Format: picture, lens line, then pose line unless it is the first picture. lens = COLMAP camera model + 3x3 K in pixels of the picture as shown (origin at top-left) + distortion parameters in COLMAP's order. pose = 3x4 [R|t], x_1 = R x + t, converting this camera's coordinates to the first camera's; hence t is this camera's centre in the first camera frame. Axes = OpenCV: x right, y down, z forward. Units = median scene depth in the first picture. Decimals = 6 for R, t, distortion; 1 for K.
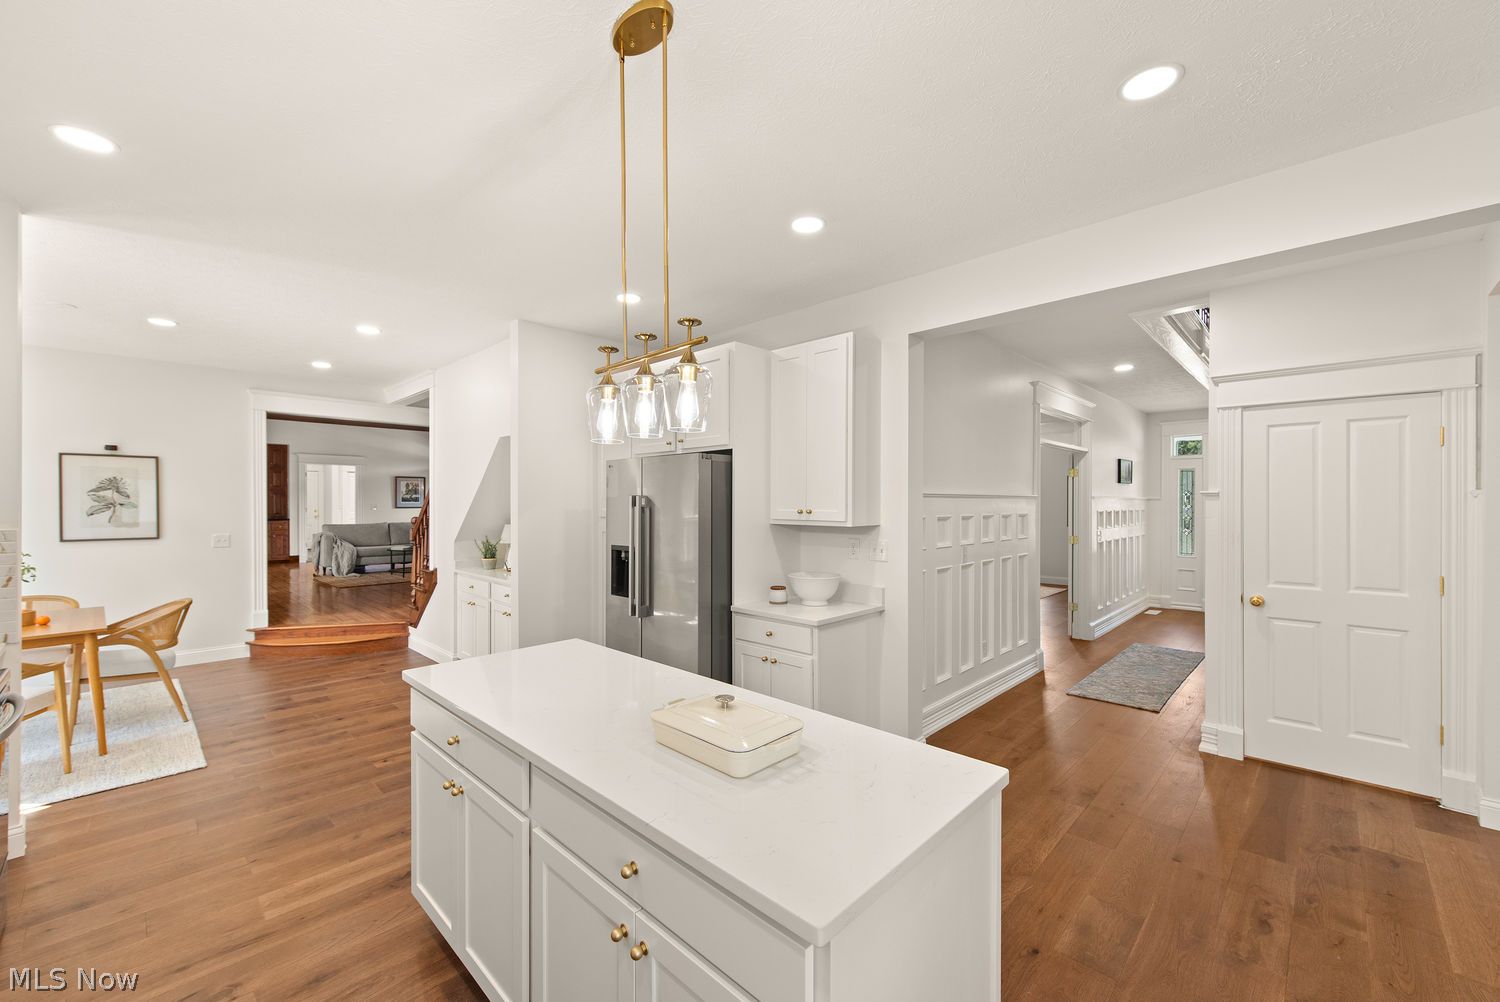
lens RADIAL K [[602.1, 0, 746.4], [0, 602.1, 504.7], [0, 0, 1]] dist [-0.001077, -0.000173]
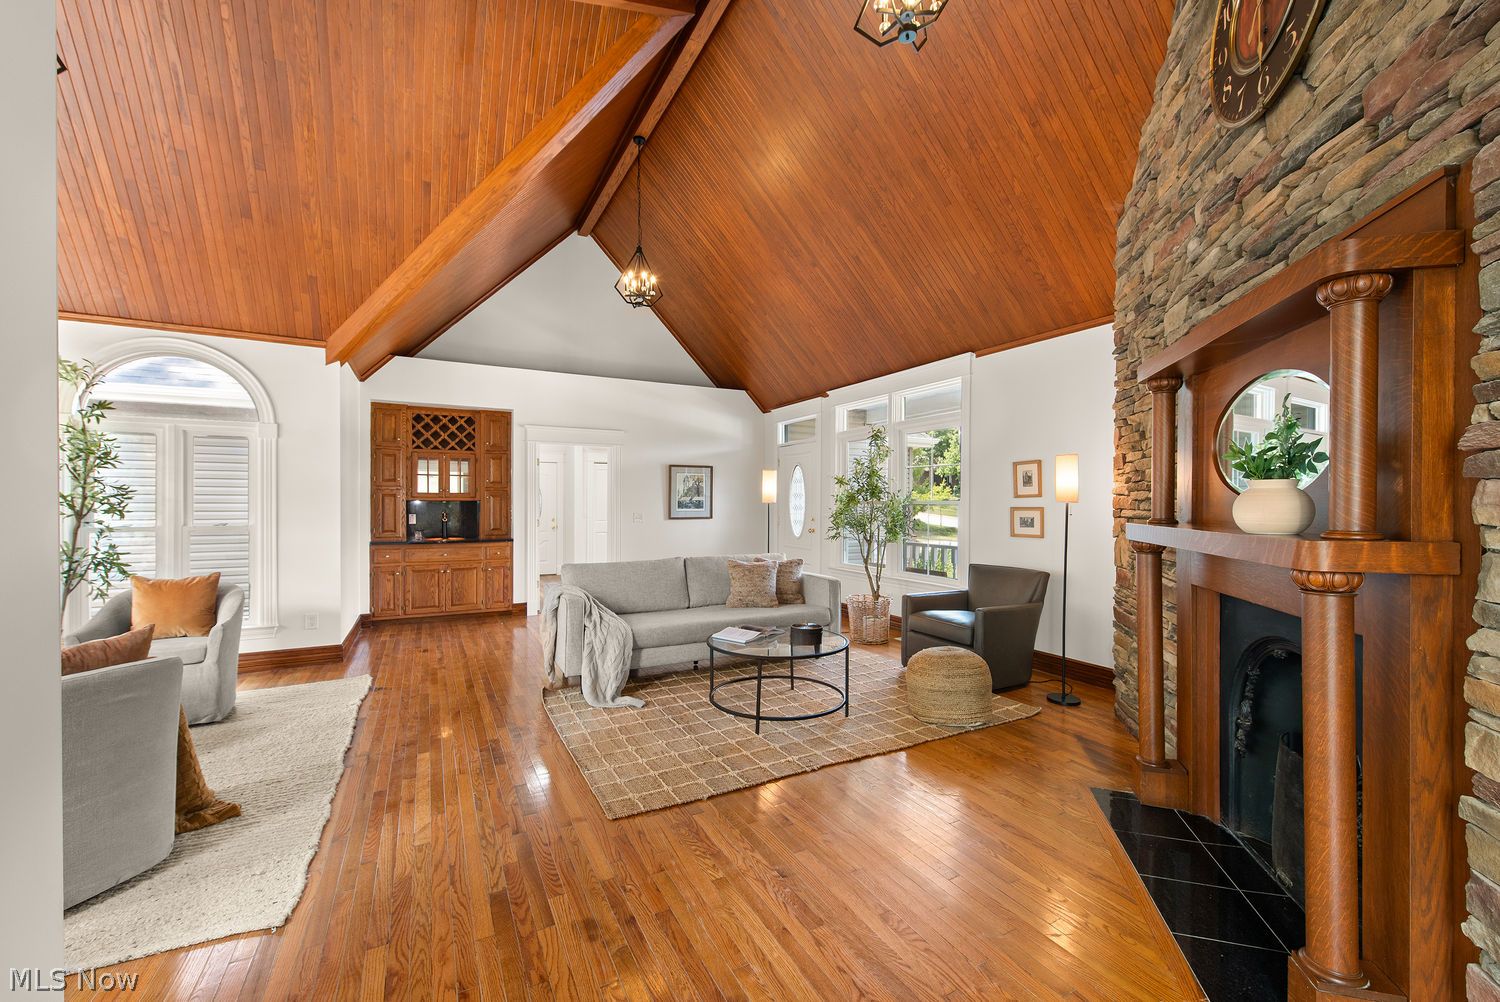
lens RADIAL K [[602.1, 0, 748.8], [0, 602.1, 504.2], [0, 0, 1]] dist [-0.001077, -0.000173]
pose [[0.951338, 0.003780, -0.308125, -0.383268], [-0.003806, 0.999993, 0.000516, -0.011262], [0.308125, 0.000682, 0.951346, 0.544061]]
